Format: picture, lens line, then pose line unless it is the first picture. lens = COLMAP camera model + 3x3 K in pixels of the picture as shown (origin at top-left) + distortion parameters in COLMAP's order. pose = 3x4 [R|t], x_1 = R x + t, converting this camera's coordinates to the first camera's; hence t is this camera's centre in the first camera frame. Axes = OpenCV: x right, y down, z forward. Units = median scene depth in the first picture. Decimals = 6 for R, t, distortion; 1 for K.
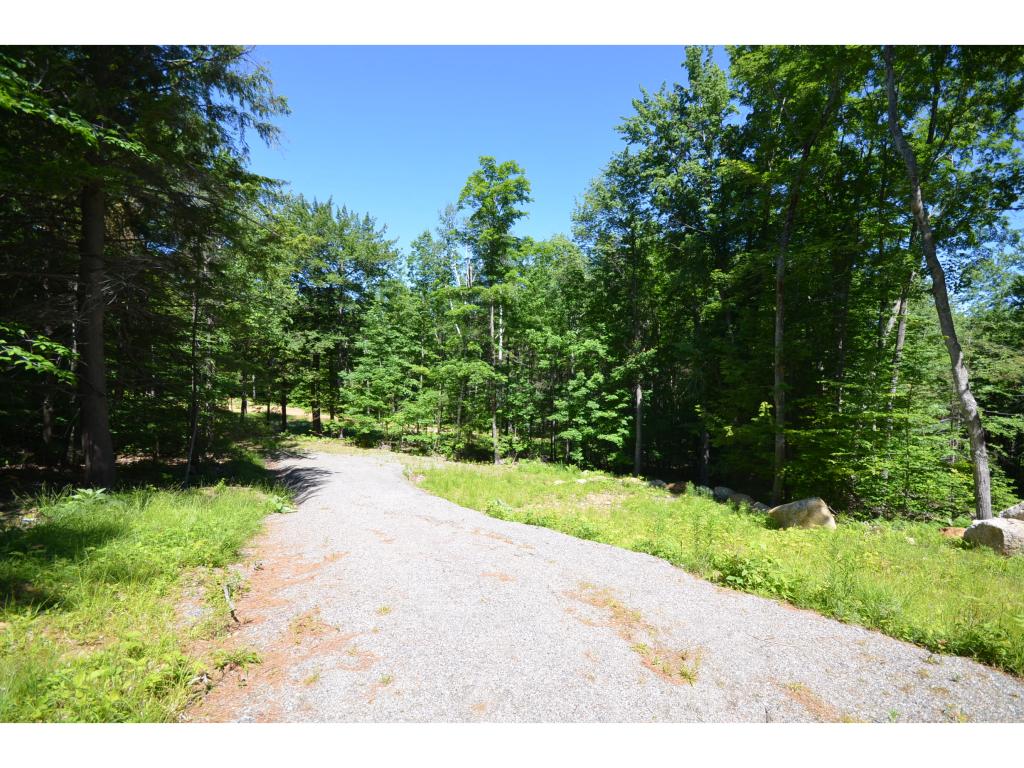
lens RADIAL K [[444.1, 0, 514.6], [0, 444.1, 385.8], [0, 0, 1]] dist [-0.002435, -0.005130]
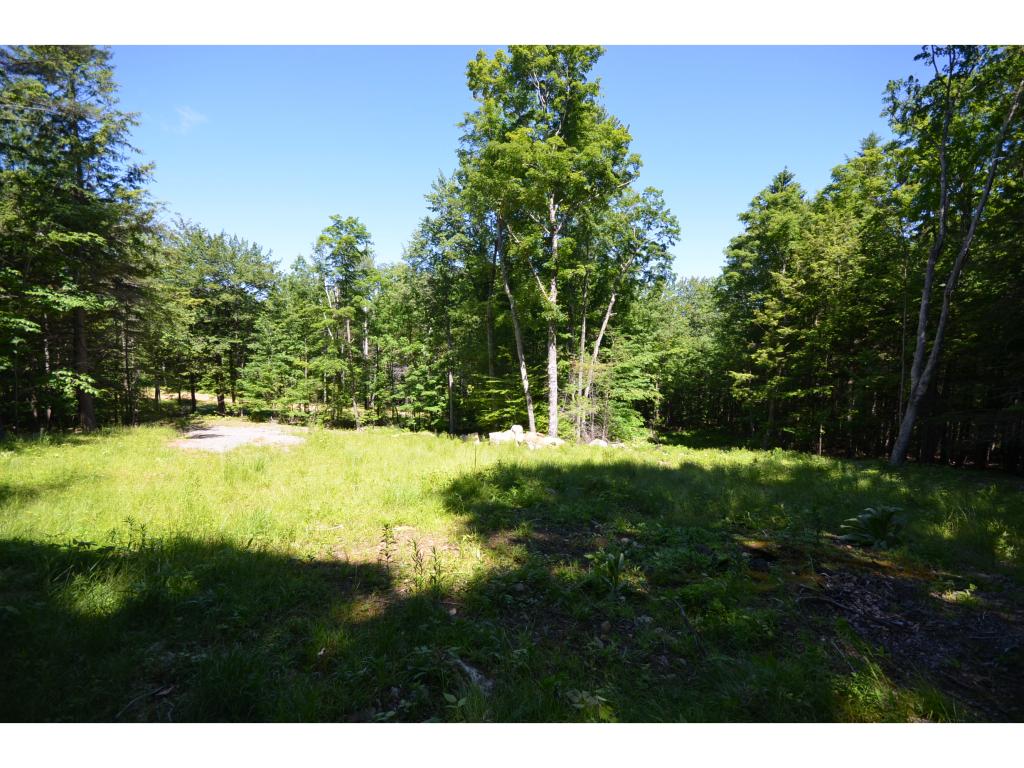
lens RADIAL K [[444.1, 0, 513.0], [0, 444.1, 387.4], [0, 0, 1]] dist [-0.002435, -0.005130]
pose [[0.990639, -0.026221, 0.133963, 0.329576], [0.019230, 0.998398, 0.053217, -0.031499], [-0.135144, -0.050142, 0.989556, -0.570334]]
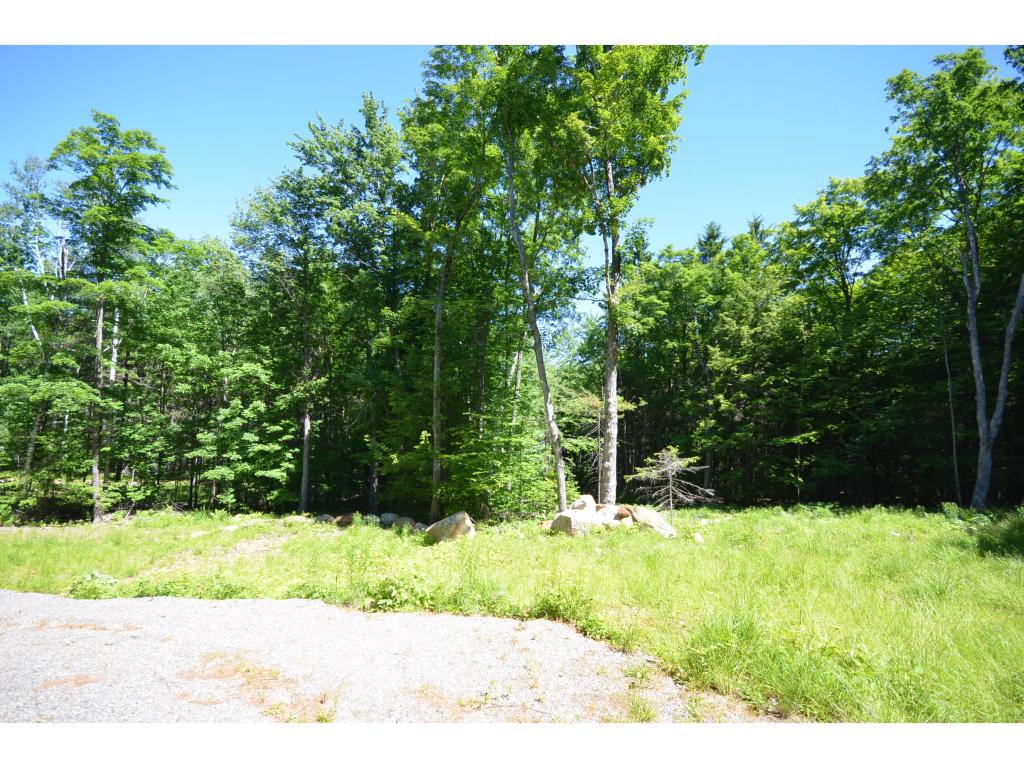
lens RADIAL K [[444.1, 0, 517.6], [0, 444.1, 386.5], [0, 0, 1]] dist [-0.002435, -0.005130]
pose [[0.764058, 0.046607, 0.643462, 0.013936], [-0.004707, 0.997763, -0.066681, -0.001652], [-0.645131, 0.047920, 0.762568, -0.010212]]
